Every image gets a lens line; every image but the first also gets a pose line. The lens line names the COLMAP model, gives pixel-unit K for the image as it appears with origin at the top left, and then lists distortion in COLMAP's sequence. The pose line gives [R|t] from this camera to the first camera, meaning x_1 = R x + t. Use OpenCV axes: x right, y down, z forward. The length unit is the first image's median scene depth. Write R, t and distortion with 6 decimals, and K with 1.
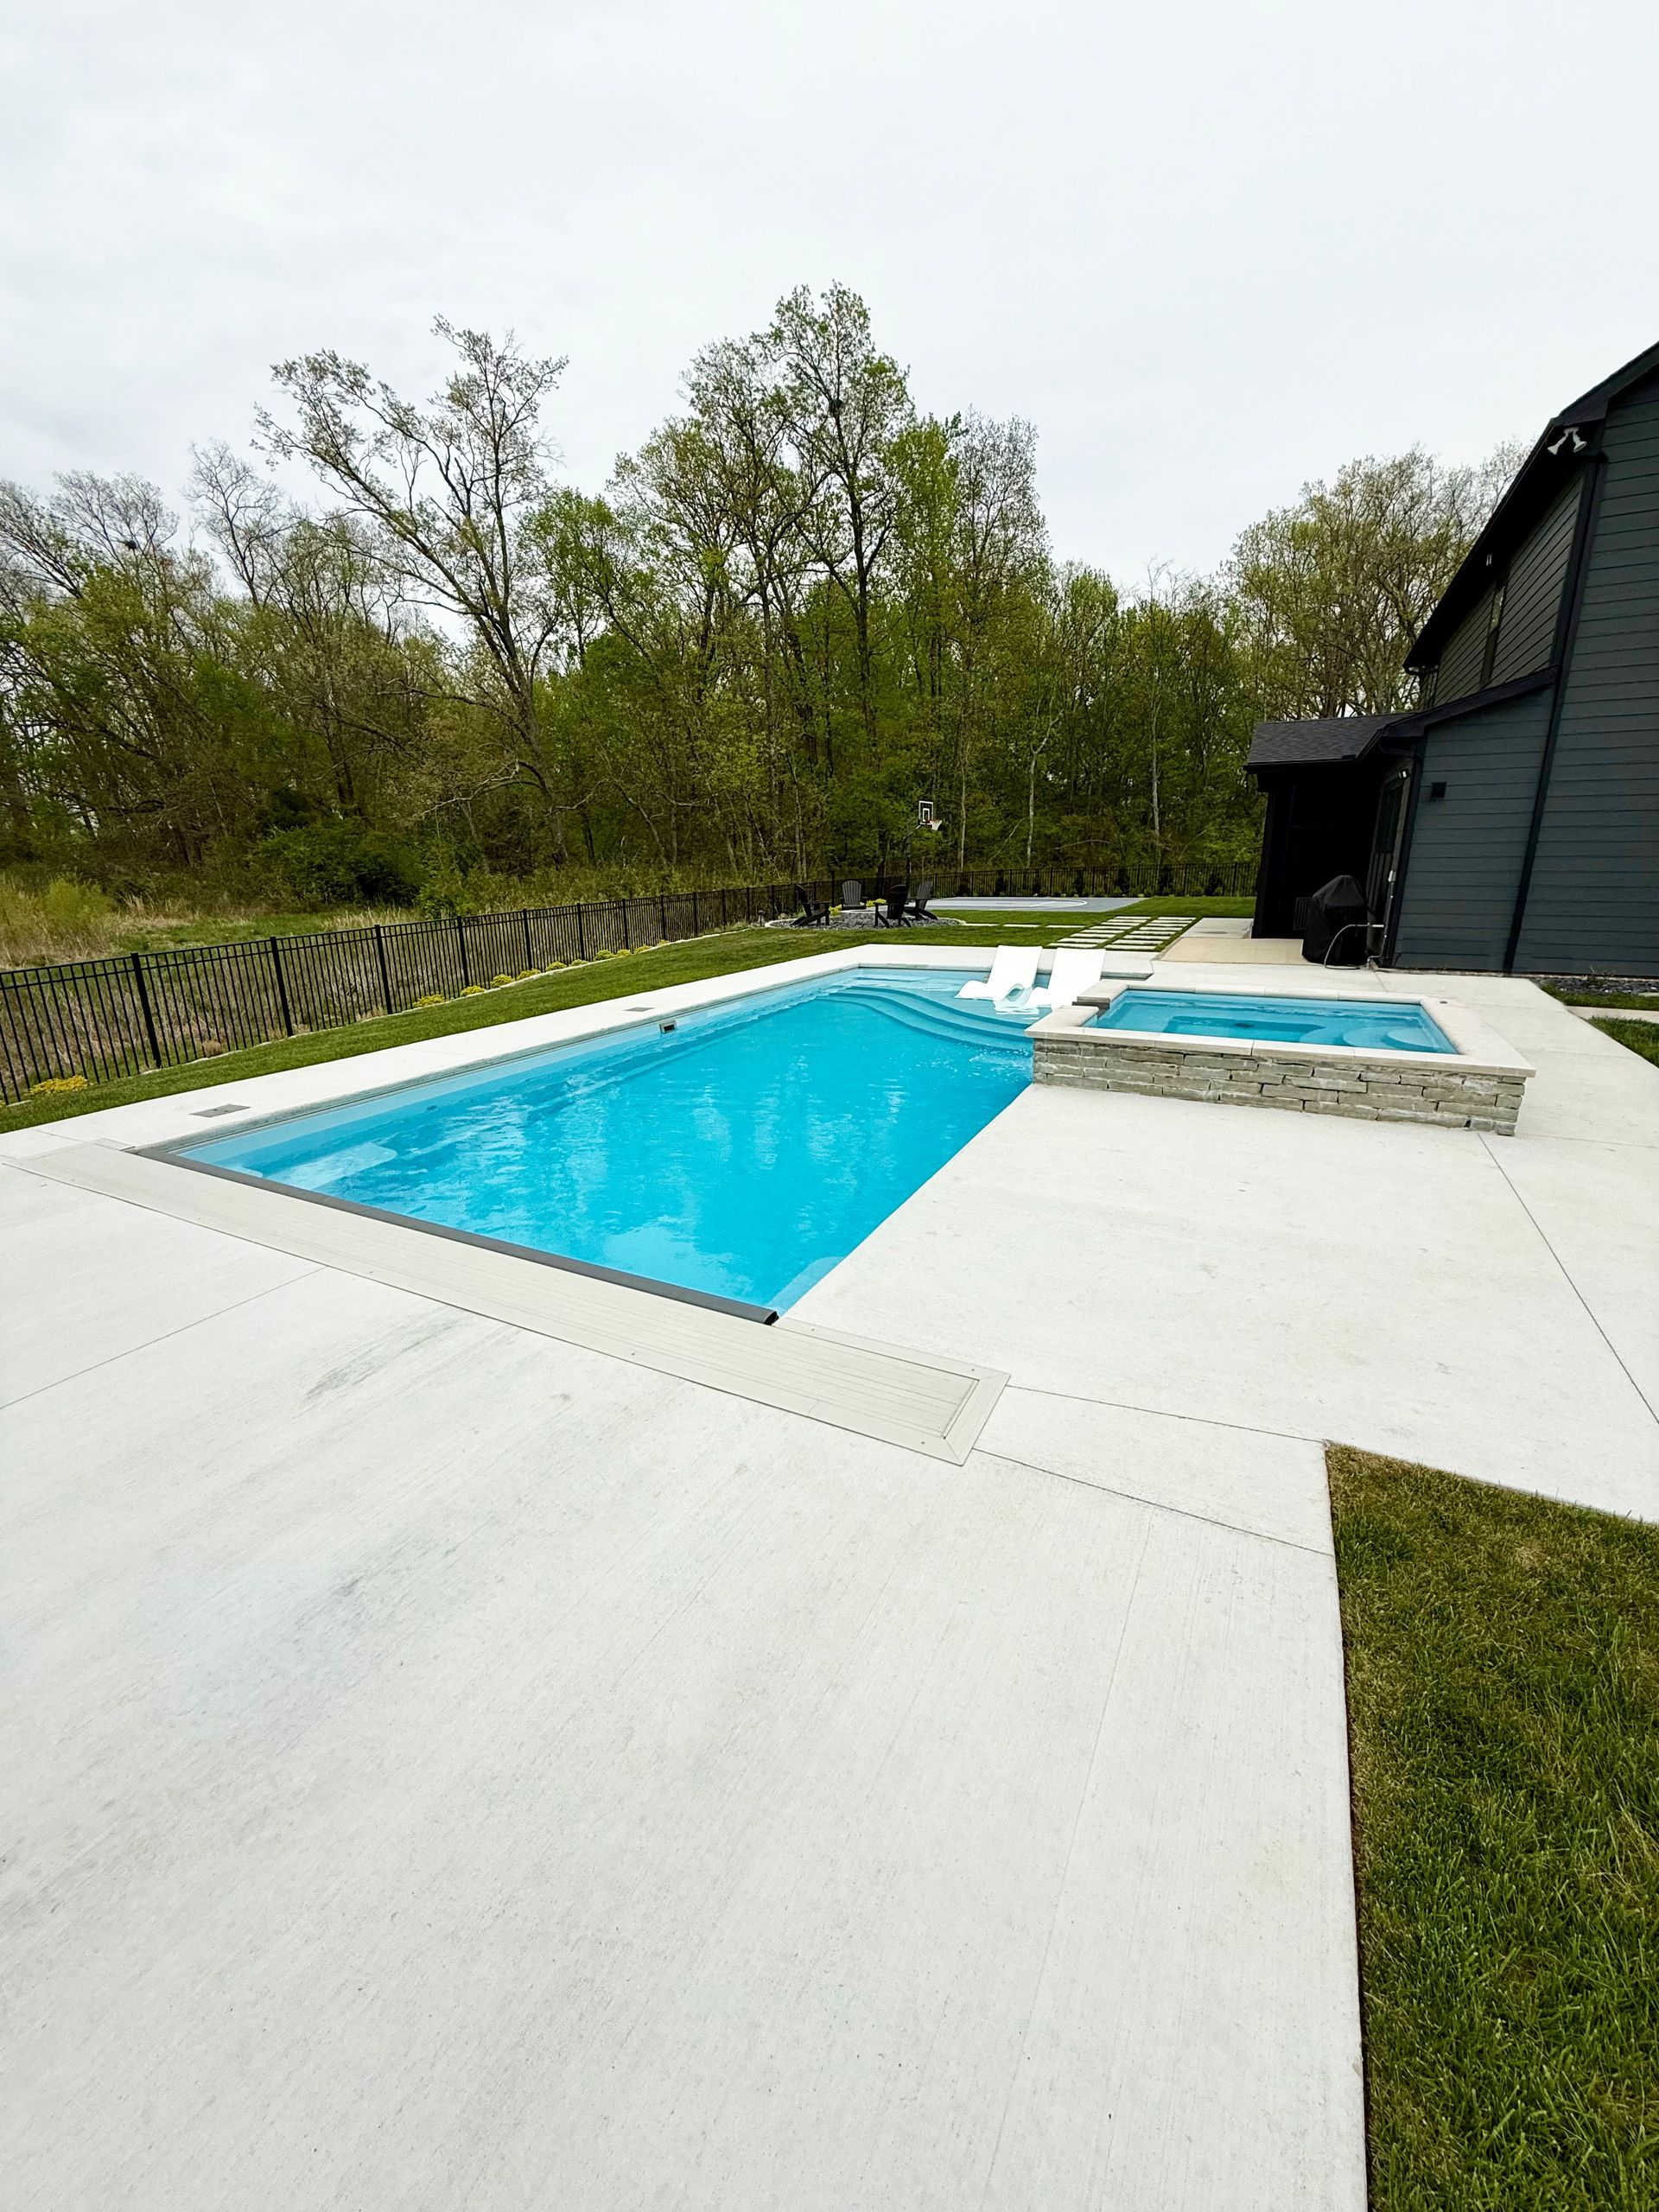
lens RADIAL K [[884.1, 0, 828.1], [0, 884.1, 1100.4], [0, 0, 1]] dist [-0.000434, -0.000332]
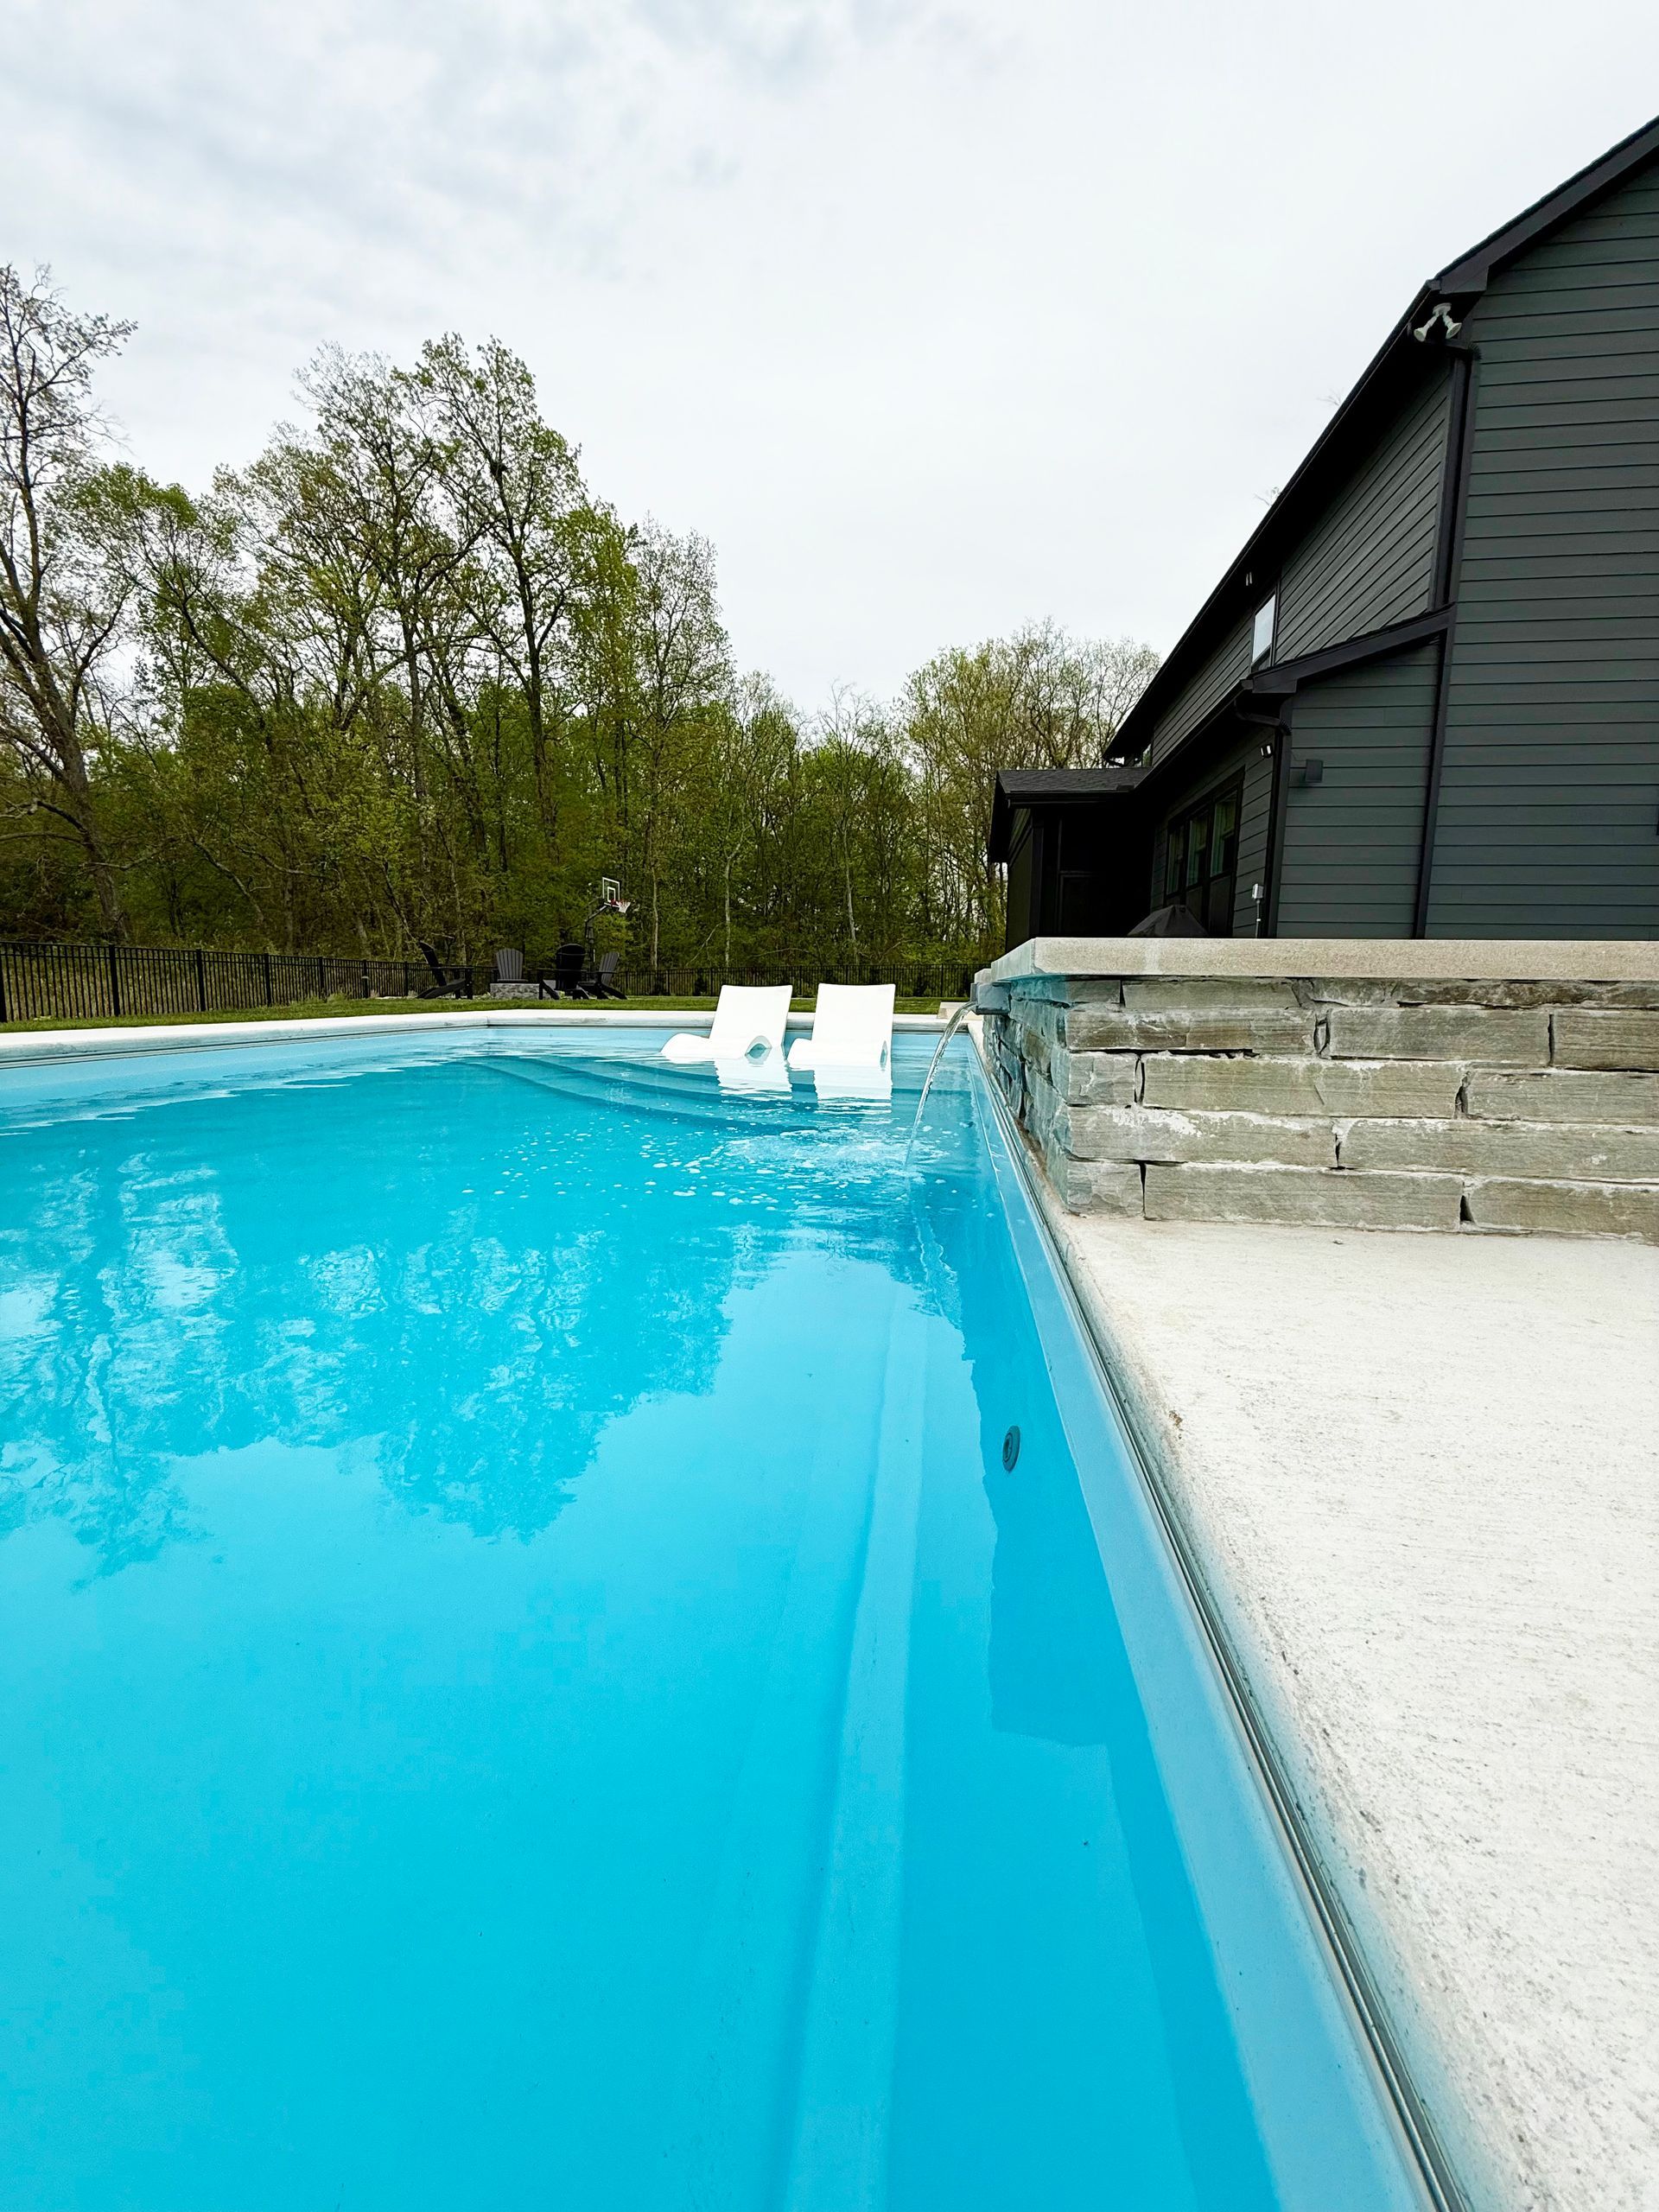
lens RADIAL K [[884.1, 0, 824.5], [0, 884.1, 1096.6], [0, 0, 1]] dist [-0.000434, -0.000332]
pose [[0.944723, -0.014418, 0.327551, 0.020258], [0.061849, 0.988933, -0.134854, -0.003925], [-0.321982, 0.147658, 0.935160, 0.145929]]
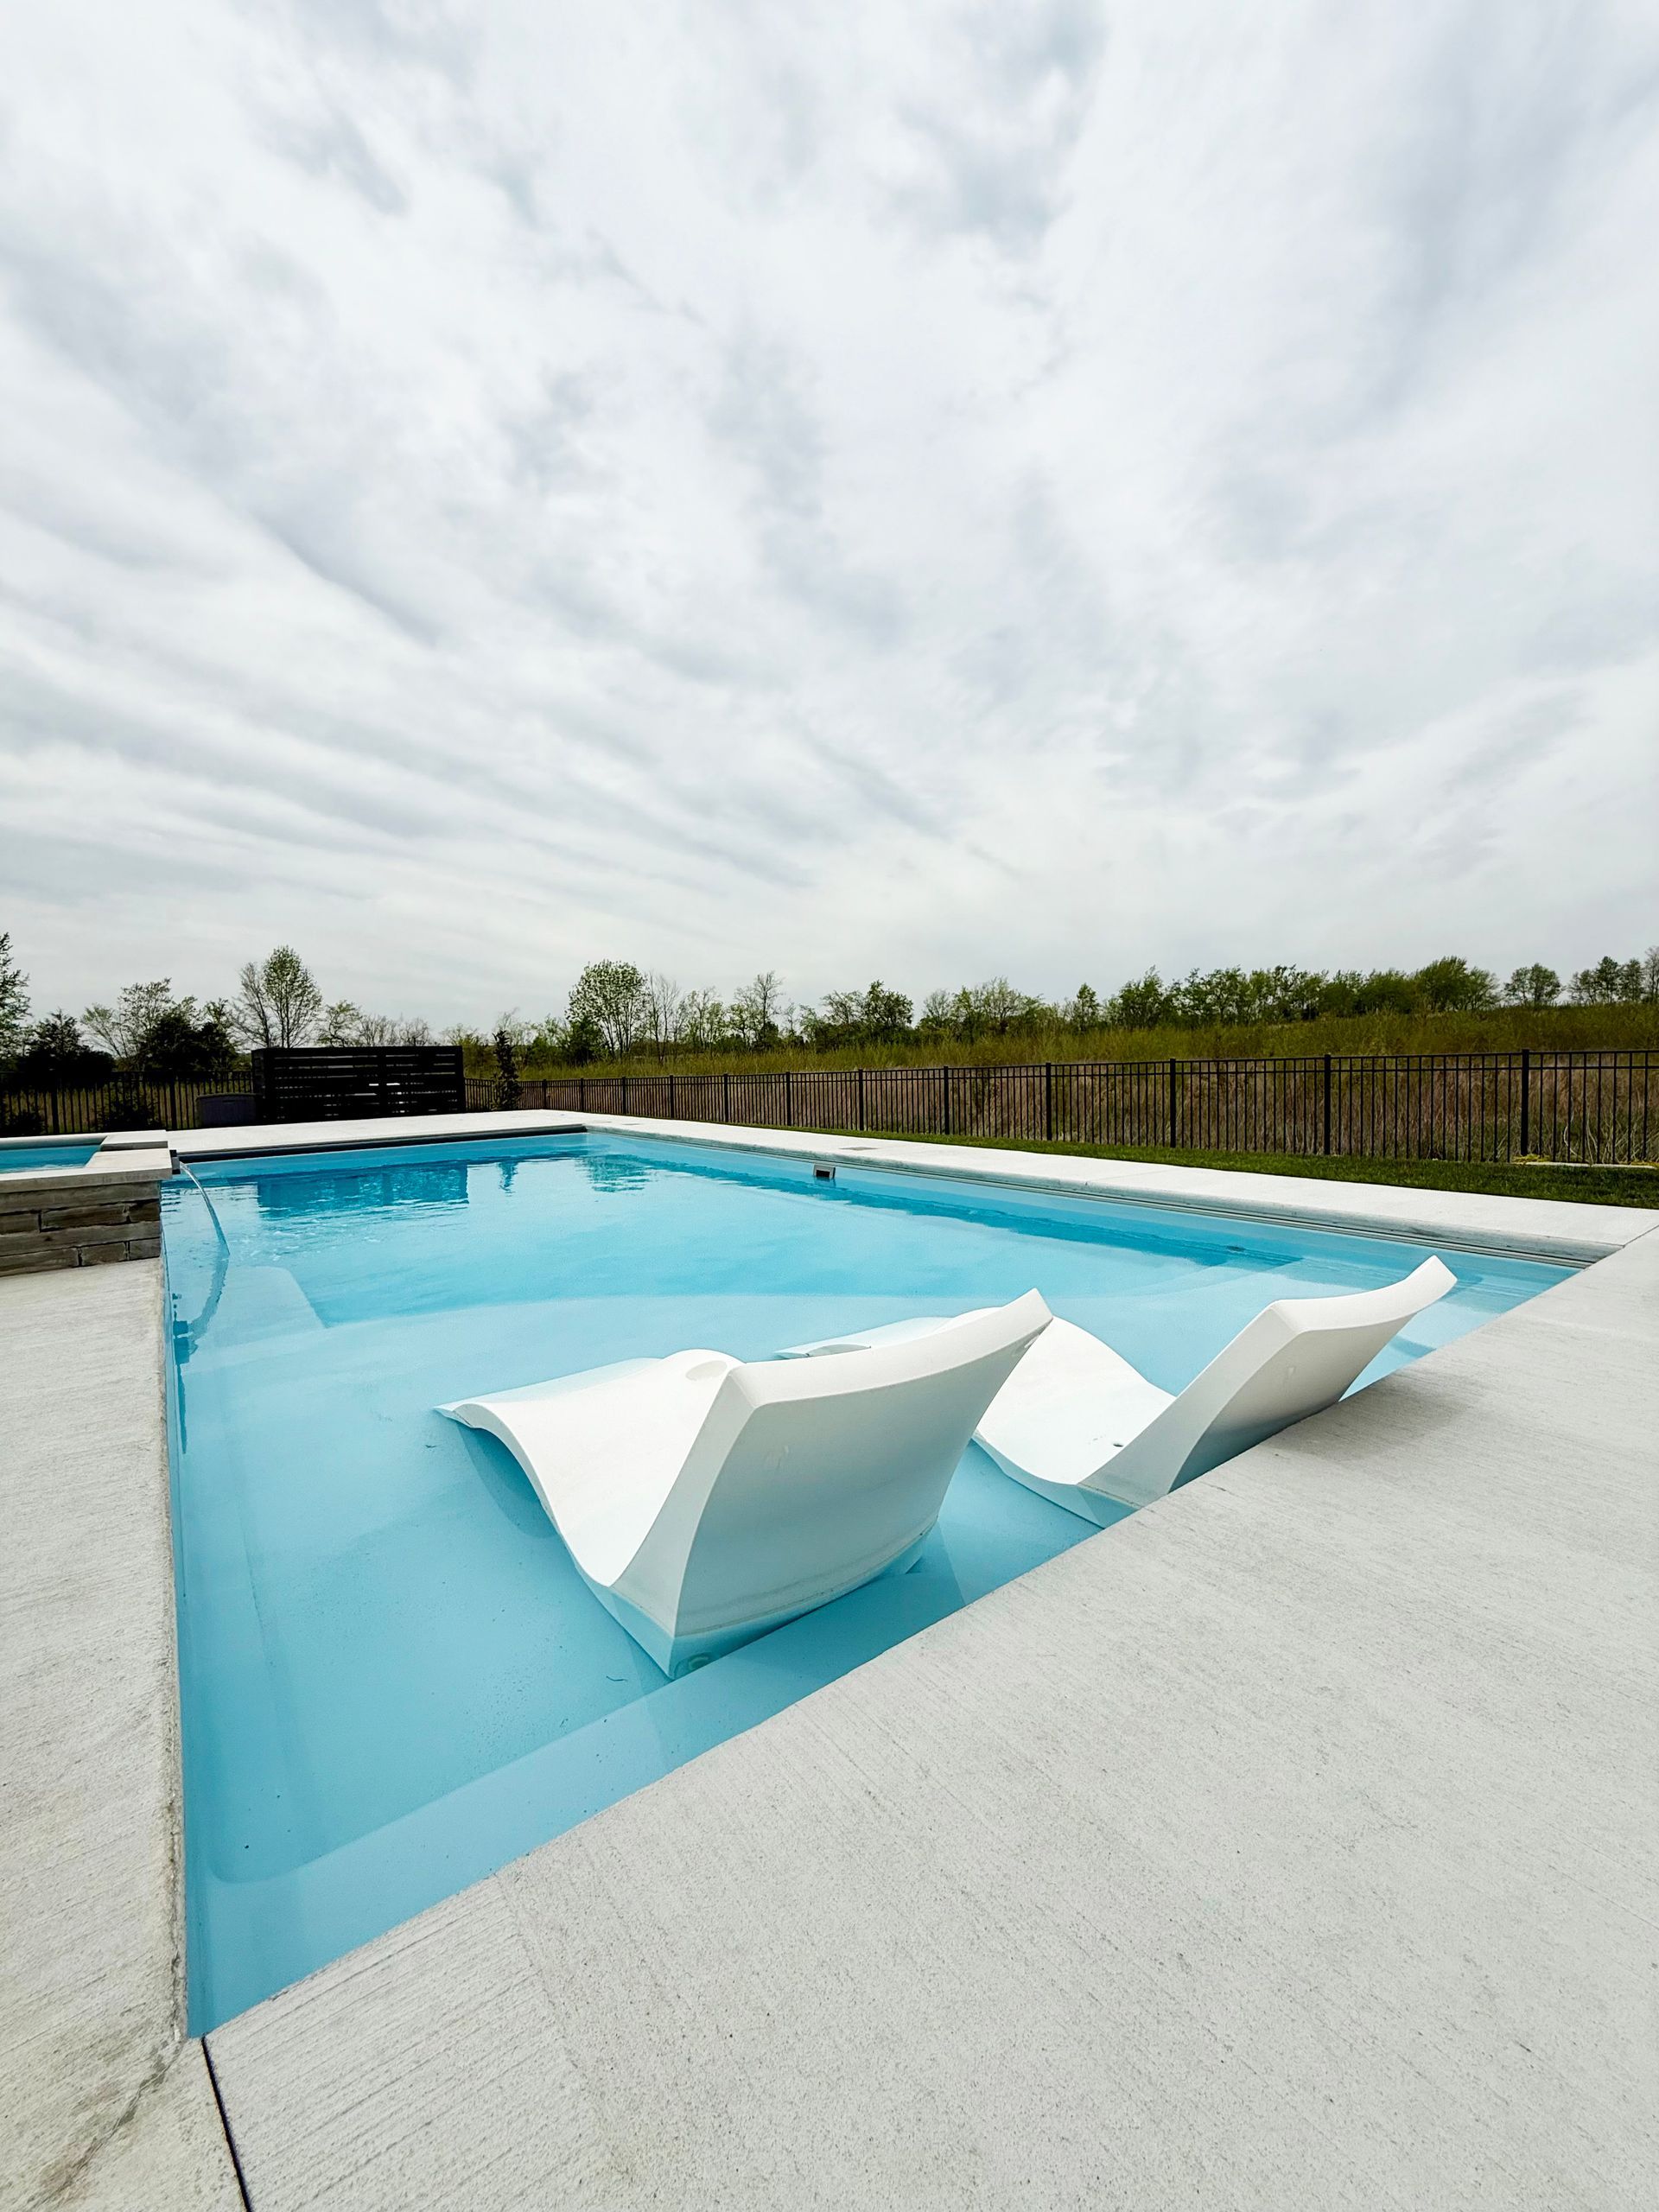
lens RADIAL K [[884.1, 0, 839.6], [0, 884.1, 1103.1], [0, 0, 1]] dist [-0.000434, -0.000332]
pose [[-0.432820, 0.066953, -0.898991, 0.115144], [-0.213619, 0.961218, 0.174434, -0.067569], [0.875805, 0.267540, -0.401732, 0.327536]]
